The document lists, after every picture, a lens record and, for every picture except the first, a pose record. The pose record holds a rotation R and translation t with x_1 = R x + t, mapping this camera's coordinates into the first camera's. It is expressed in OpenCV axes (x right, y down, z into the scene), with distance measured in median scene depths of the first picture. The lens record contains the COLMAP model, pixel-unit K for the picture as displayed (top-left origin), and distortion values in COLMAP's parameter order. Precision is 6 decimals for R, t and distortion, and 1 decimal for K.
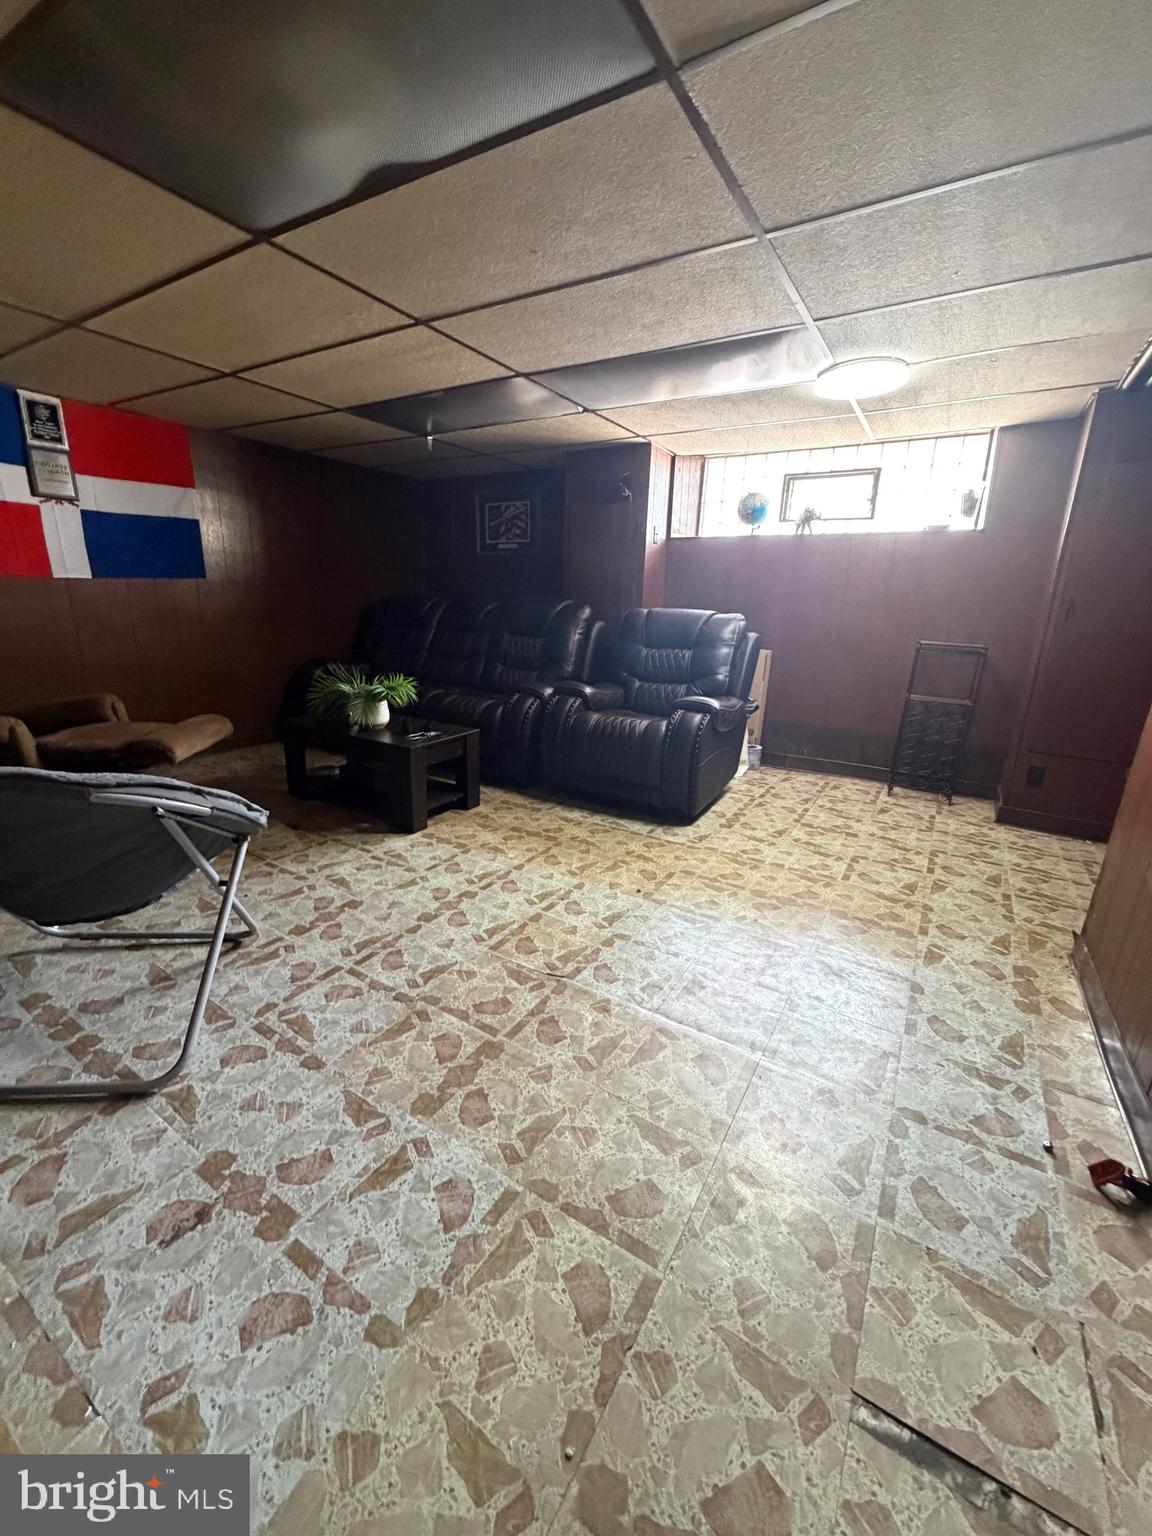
lens RADIAL K [[610.5, 0, 578.7], [0, 610.5, 766.9], [0, 0, 1]] dist [-0.000440, -0.000273]
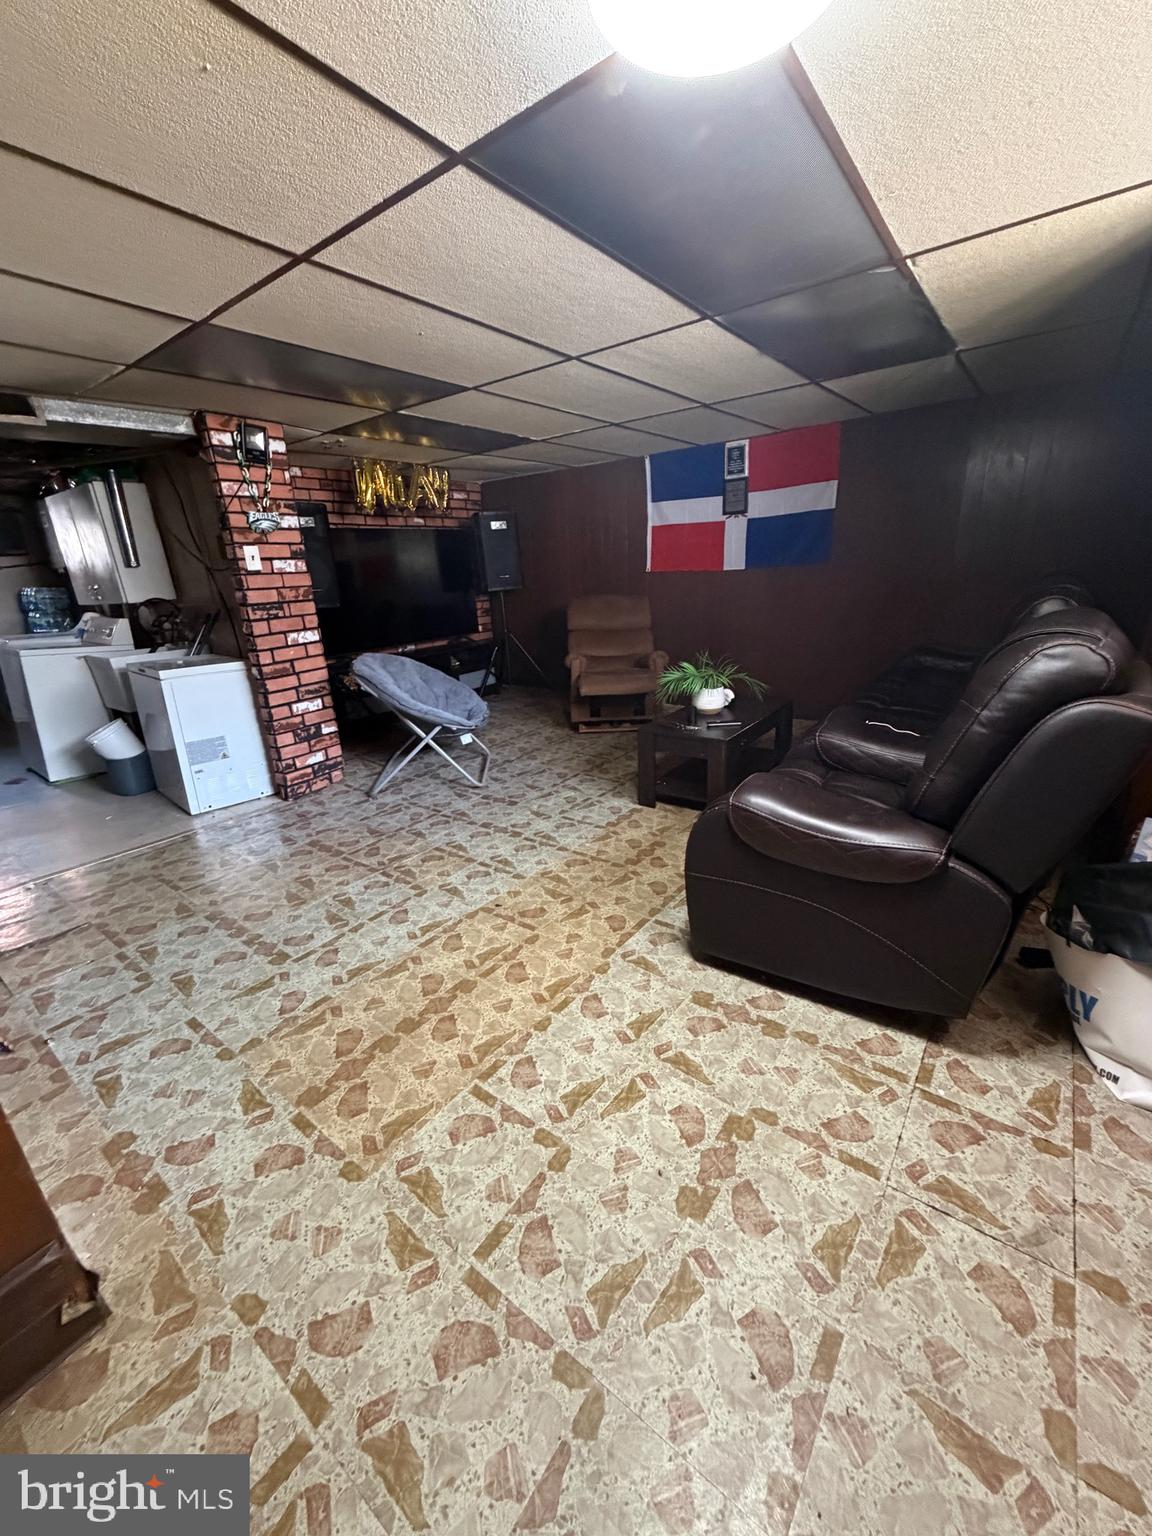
lens RADIAL K [[610.5, 0, 578.2], [0, 610.5, 769.2], [0, 0, 1]] dist [-0.000440, -0.000273]
pose [[-0.095815, 0.296739, -0.950140, 0.906969], [-0.222409, 0.924017, 0.311009, -0.317383], [0.970234, 0.241119, -0.022537, 1.040087]]
